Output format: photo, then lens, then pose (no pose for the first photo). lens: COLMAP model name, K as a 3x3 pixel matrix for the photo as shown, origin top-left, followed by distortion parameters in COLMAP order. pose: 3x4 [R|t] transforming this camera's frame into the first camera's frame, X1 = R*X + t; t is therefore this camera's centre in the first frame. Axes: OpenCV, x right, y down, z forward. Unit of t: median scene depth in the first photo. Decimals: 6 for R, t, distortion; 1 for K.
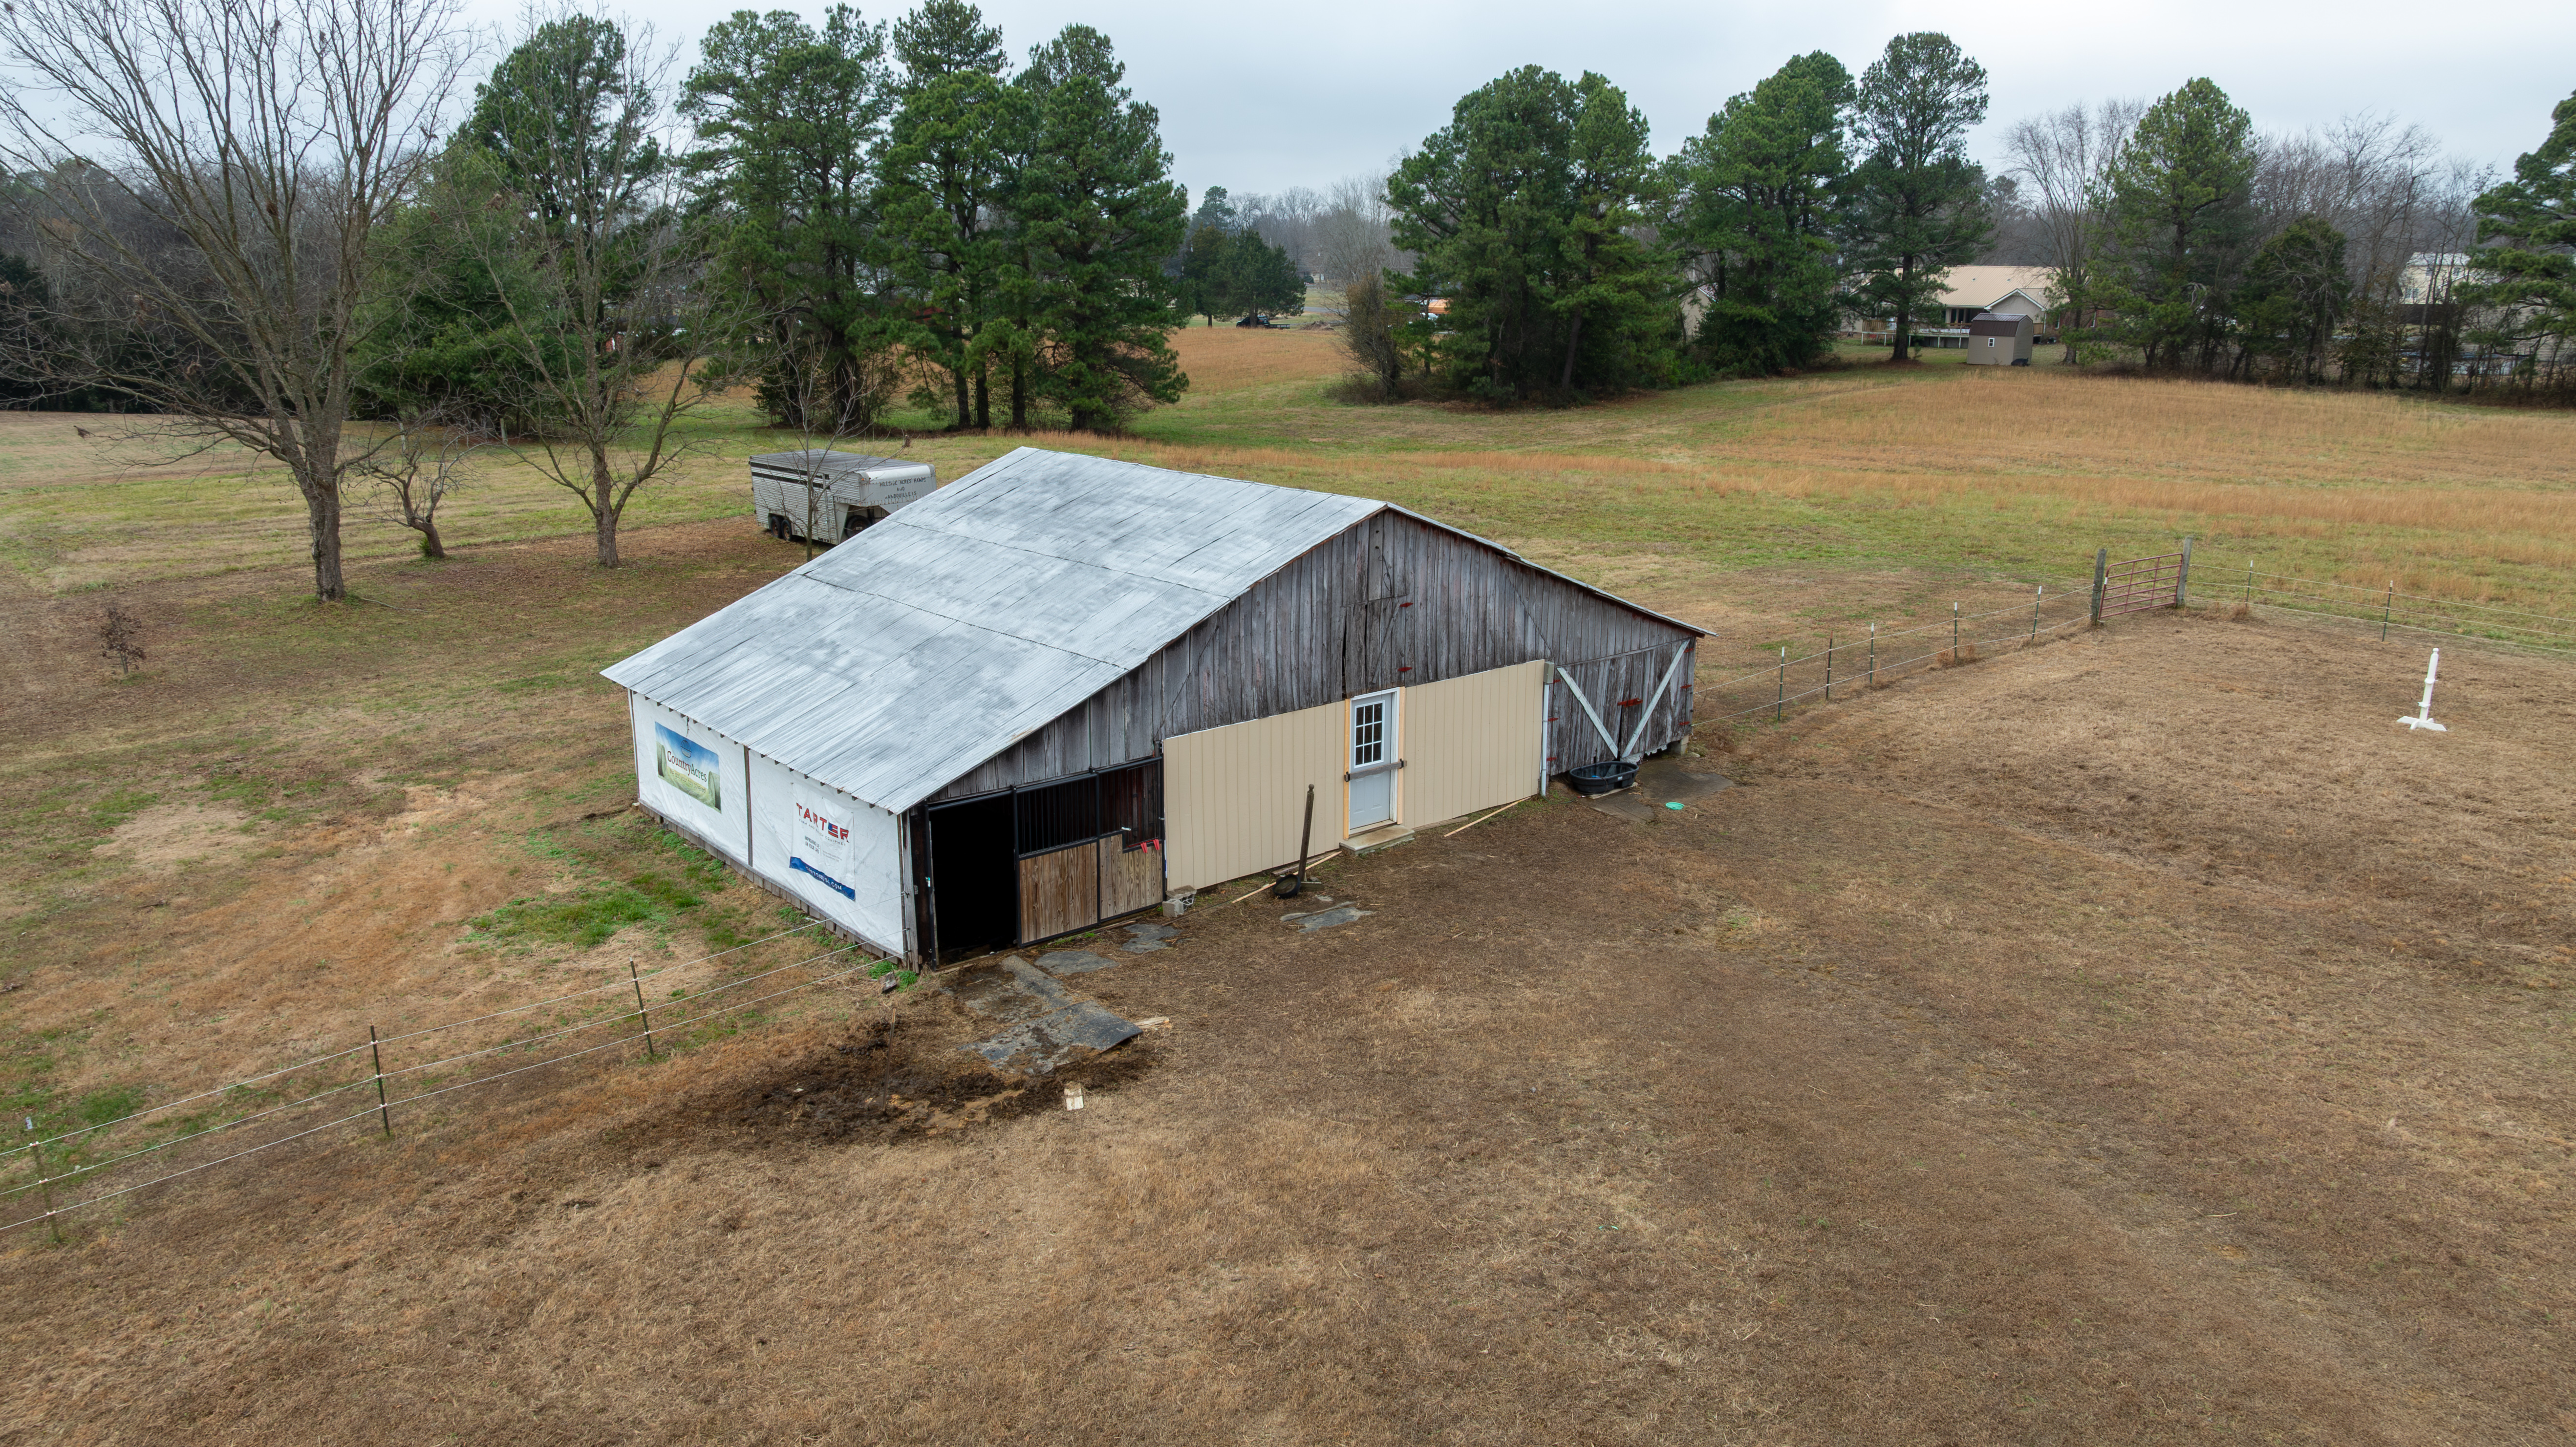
lens RADIAL K [[1871.2, 0, 1288.0], [0, 1871.2, 723.5], [0, 0, 1]] dist [0.006641, 0.001305]
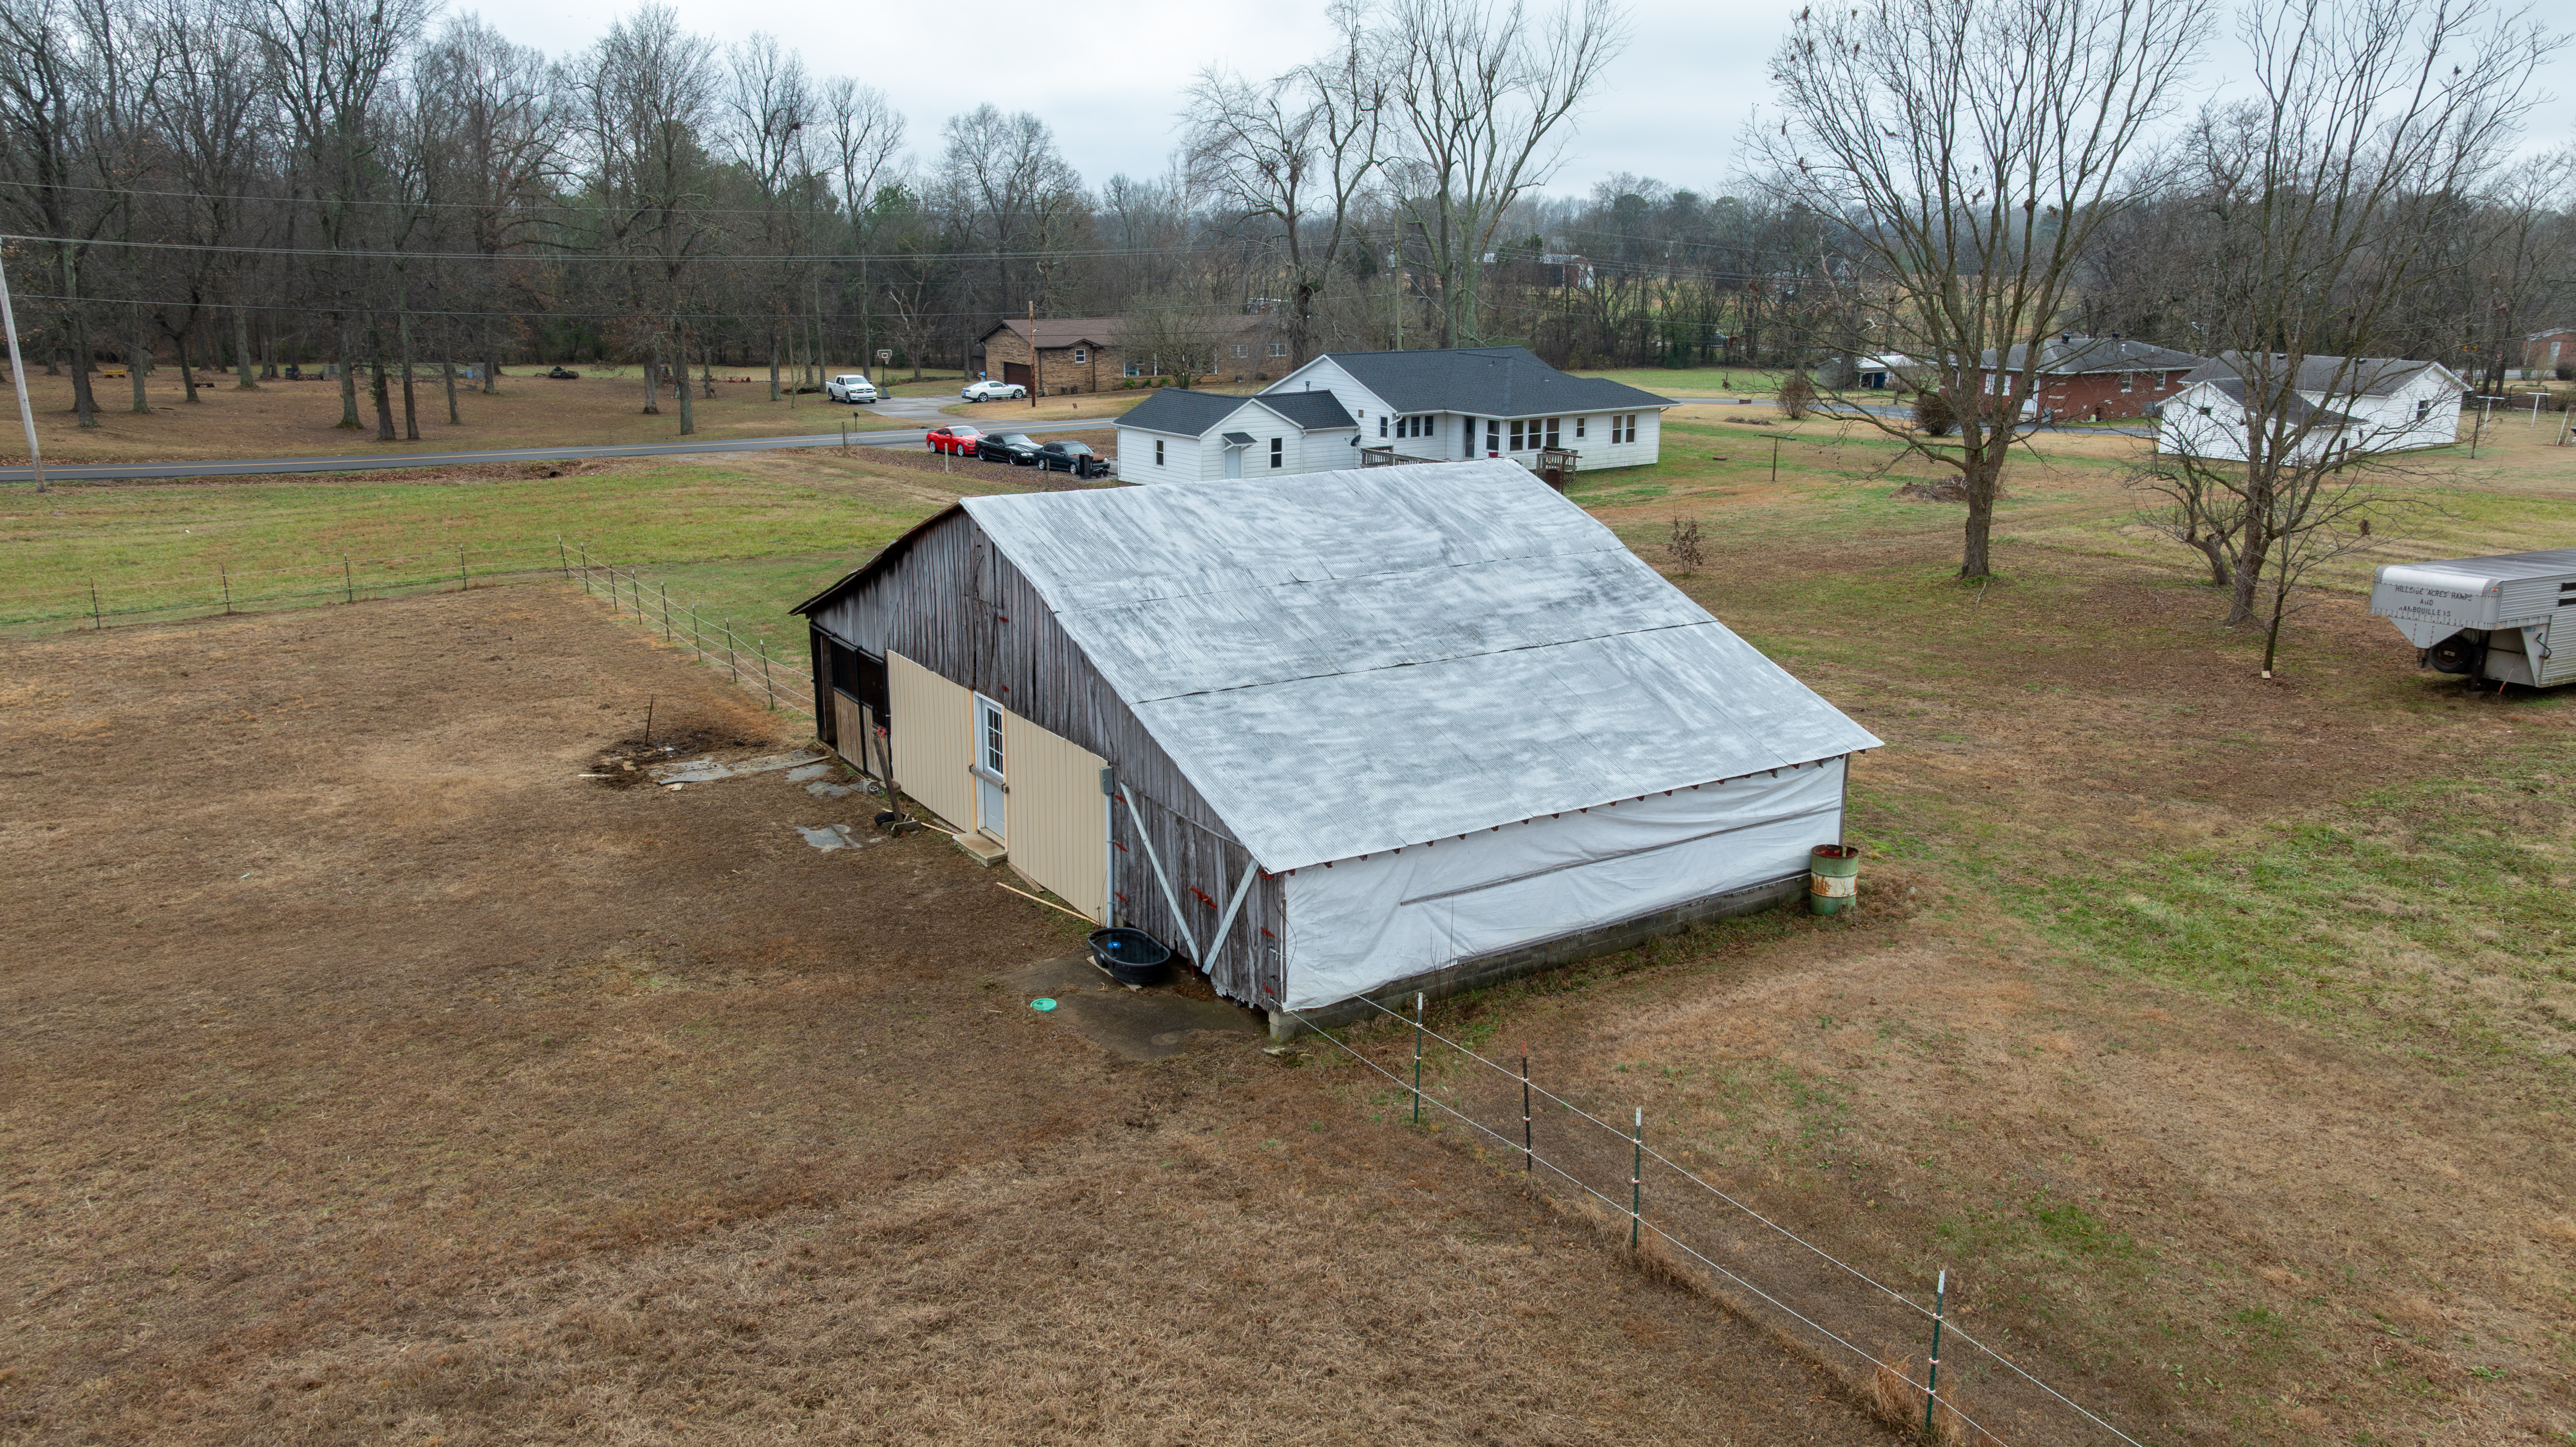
lens RADIAL K [[1846.8, 0, 1288.0], [0, 1846.8, 723.5], [0, 0, 1]] dist [-0.013639, -0.002334]
pose [[-0.147245, 0.249267, -0.957176, 0.882011], [-0.251546, 0.926468, 0.279966, -0.291124], [0.956579, 0.281997, -0.073715, 1.154547]]
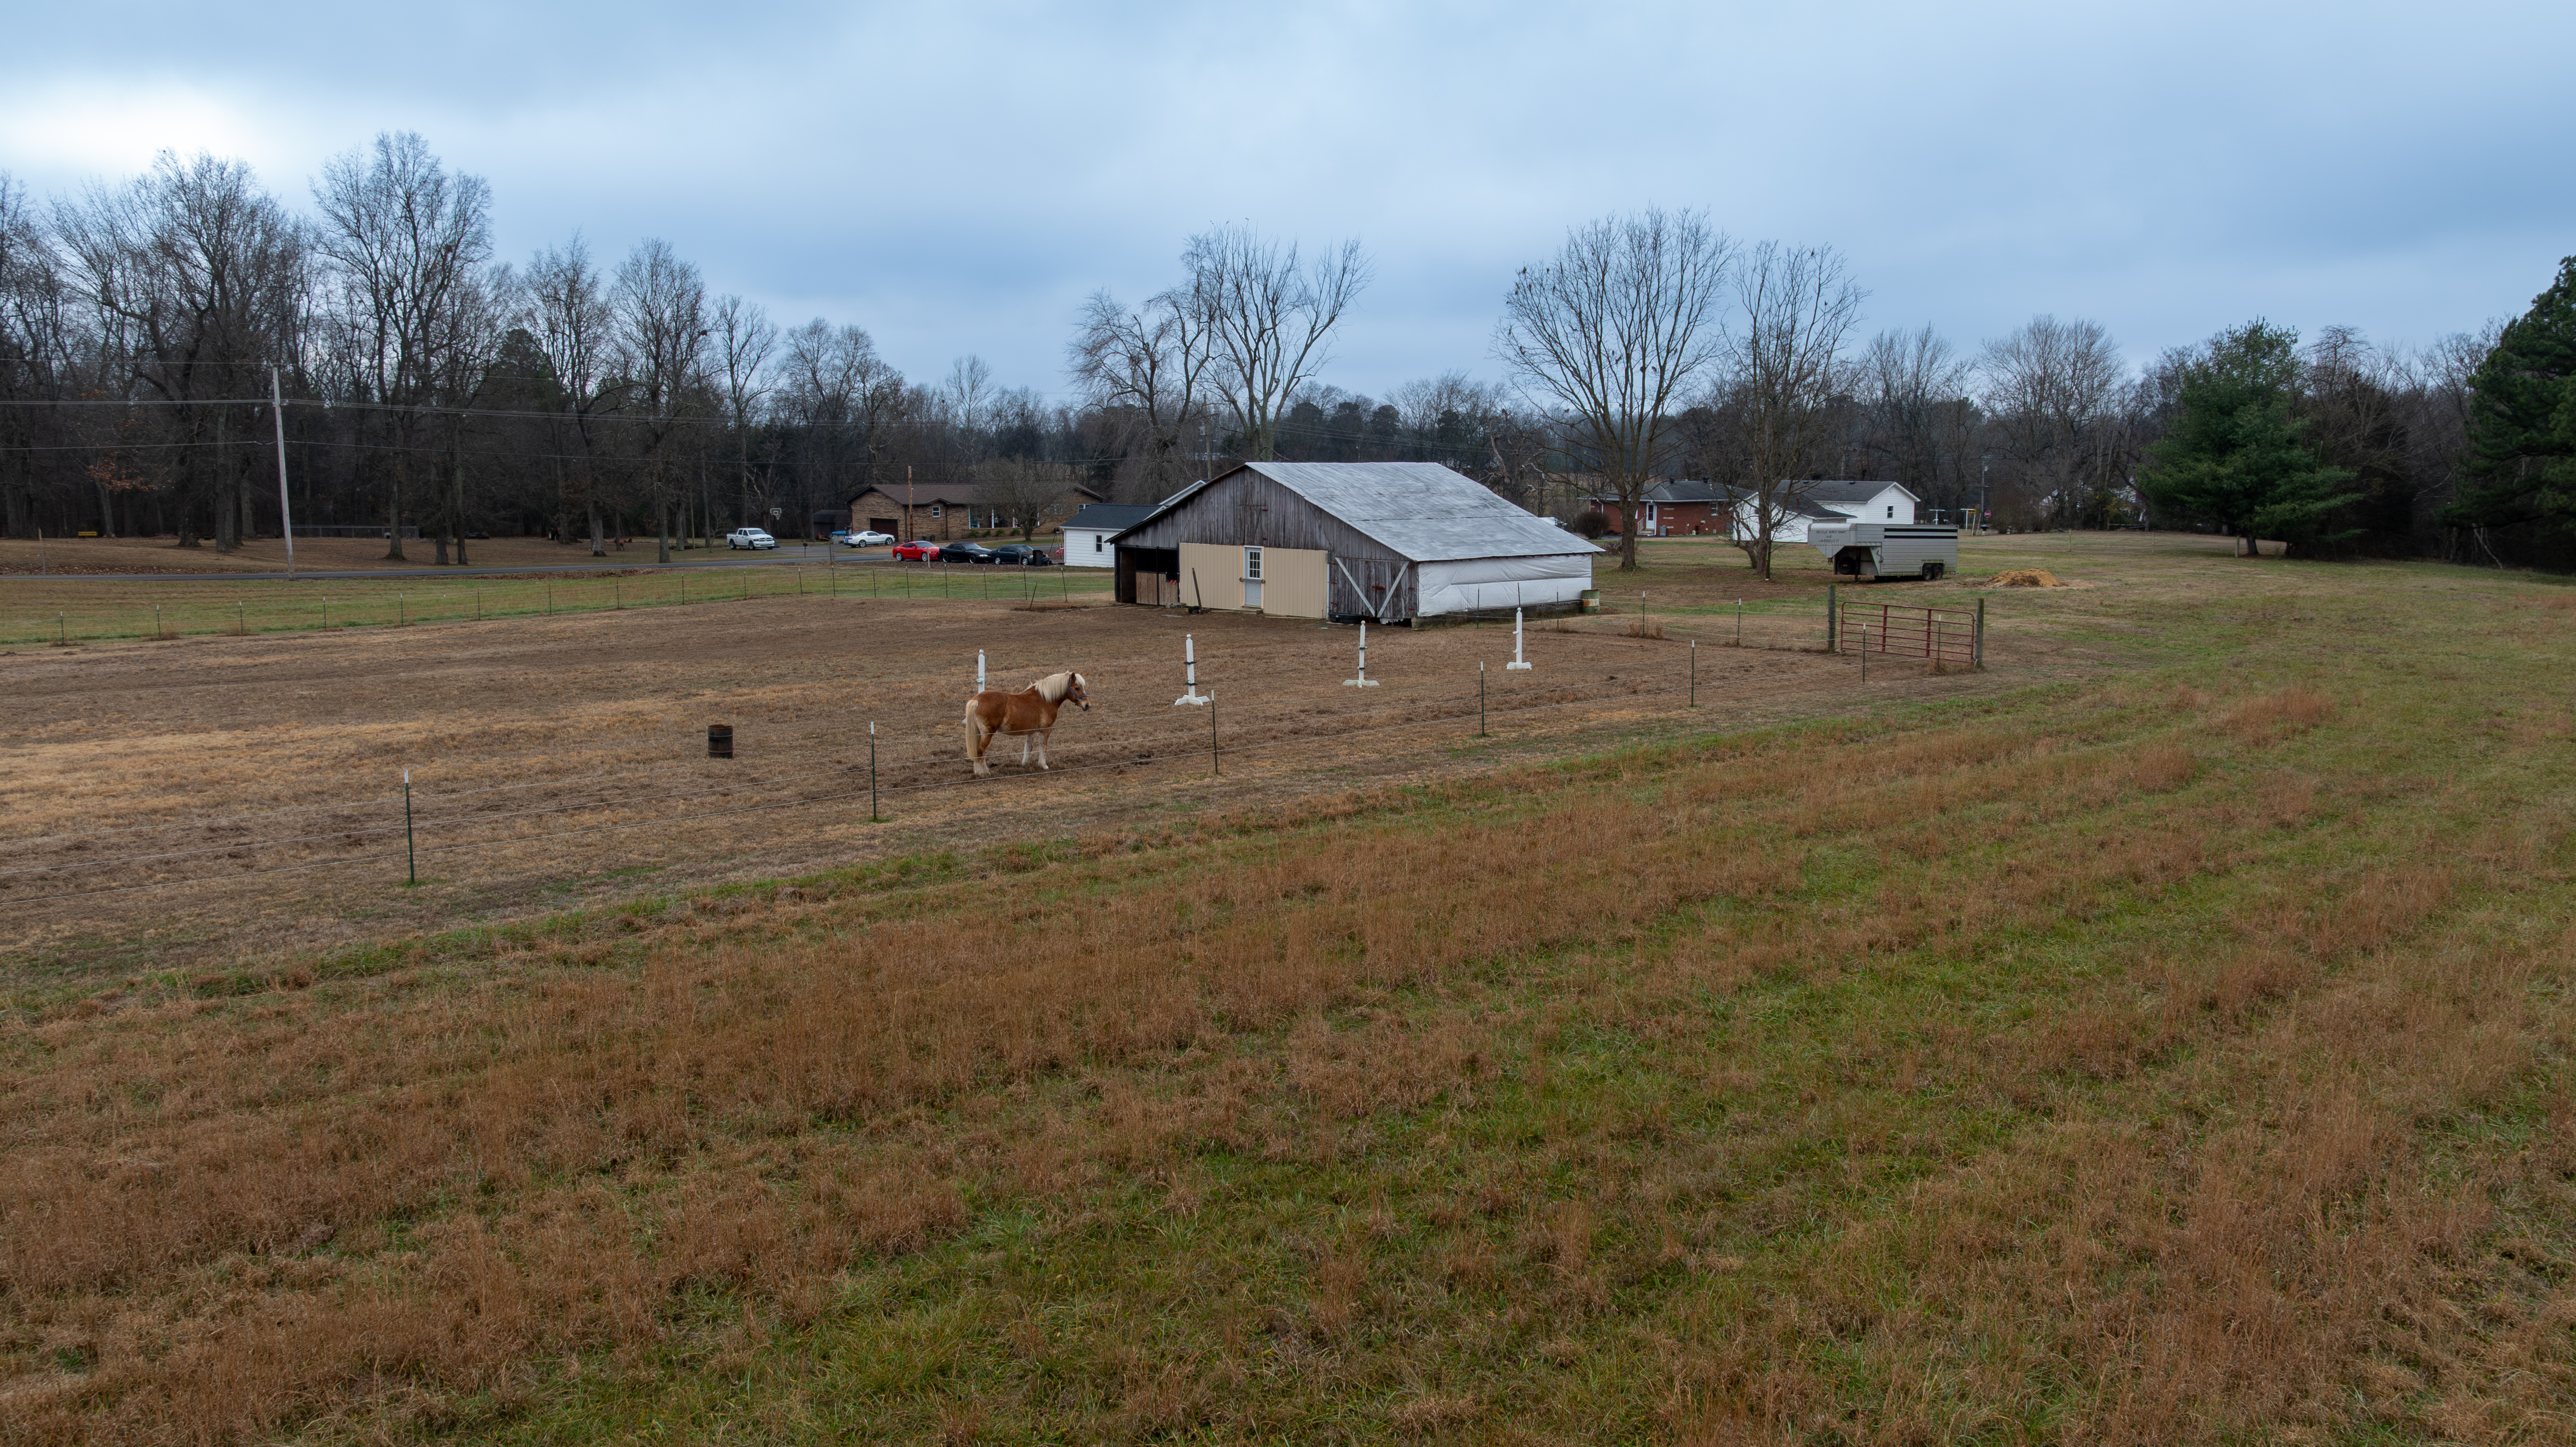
lens RADIAL K [[1871.2, 0, 1288.0], [0, 1871.2, 723.5], [0, 0, 1]] dist [0.006641, 0.001305]
pose [[0.038832, 0.138969, -0.989535, 2.260265], [-0.249377, 0.960295, 0.125076, -0.101162], [0.967628, 0.241910, 0.071946, 0.878350]]
